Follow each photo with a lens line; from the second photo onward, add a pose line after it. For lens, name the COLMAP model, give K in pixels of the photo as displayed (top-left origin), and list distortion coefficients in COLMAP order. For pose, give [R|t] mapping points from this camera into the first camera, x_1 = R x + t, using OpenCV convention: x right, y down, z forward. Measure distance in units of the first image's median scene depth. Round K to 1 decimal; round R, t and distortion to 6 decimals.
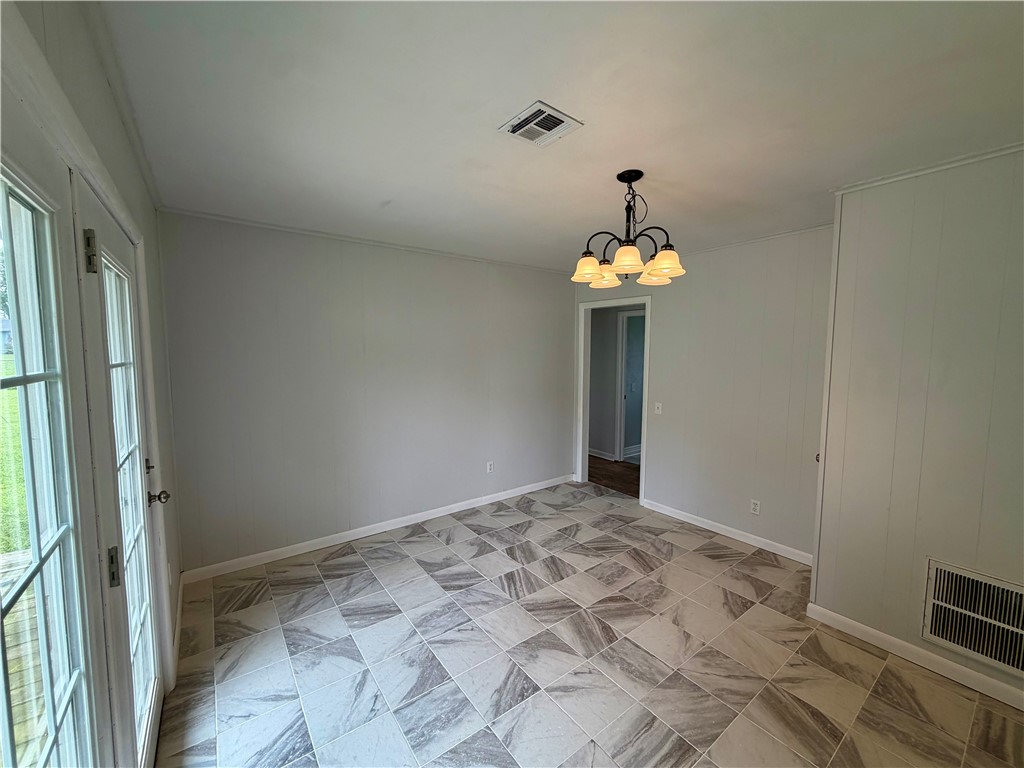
lens RADIAL K [[406.3, 0, 511.4], [0, 406.3, 385.3], [0, 0, 1]] dist [-0.003915, -0.000454]
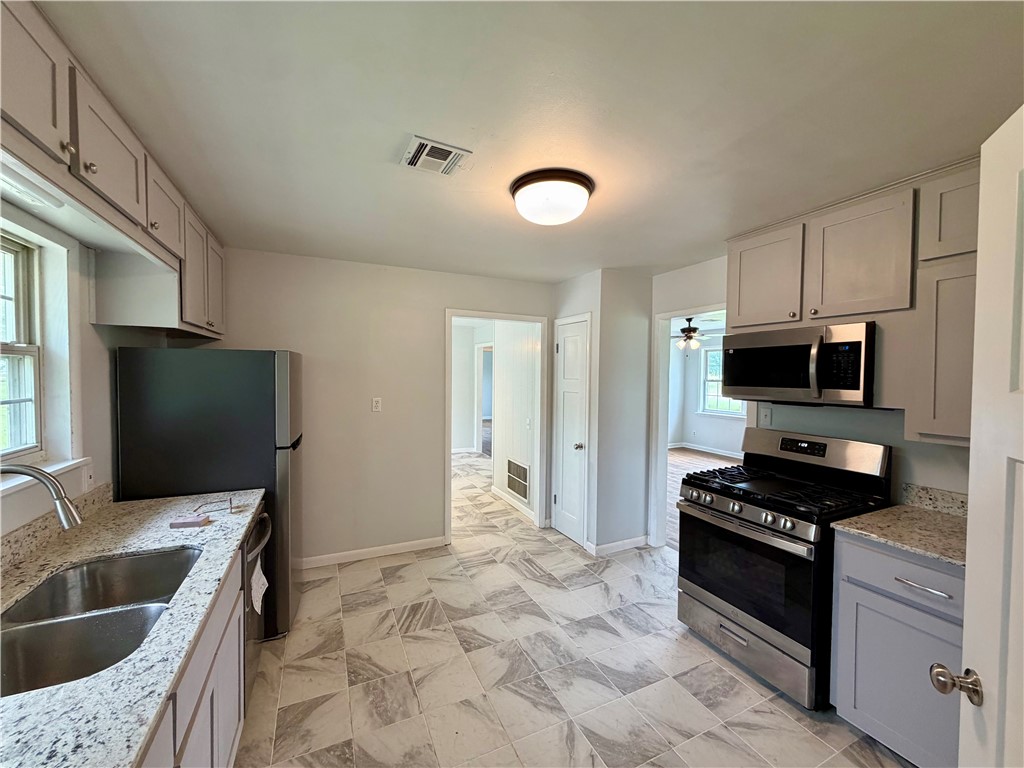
lens RADIAL K [[406.3, 0, 513.0], [0, 406.3, 384.7], [0, 0, 1]] dist [-0.003915, -0.000454]
pose [[0.980071, 0.009505, -0.198421, 1.326786], [-0.020421, 0.998383, -0.053045, 0.106761], [0.197596, 0.056040, 0.978680, -1.224618]]
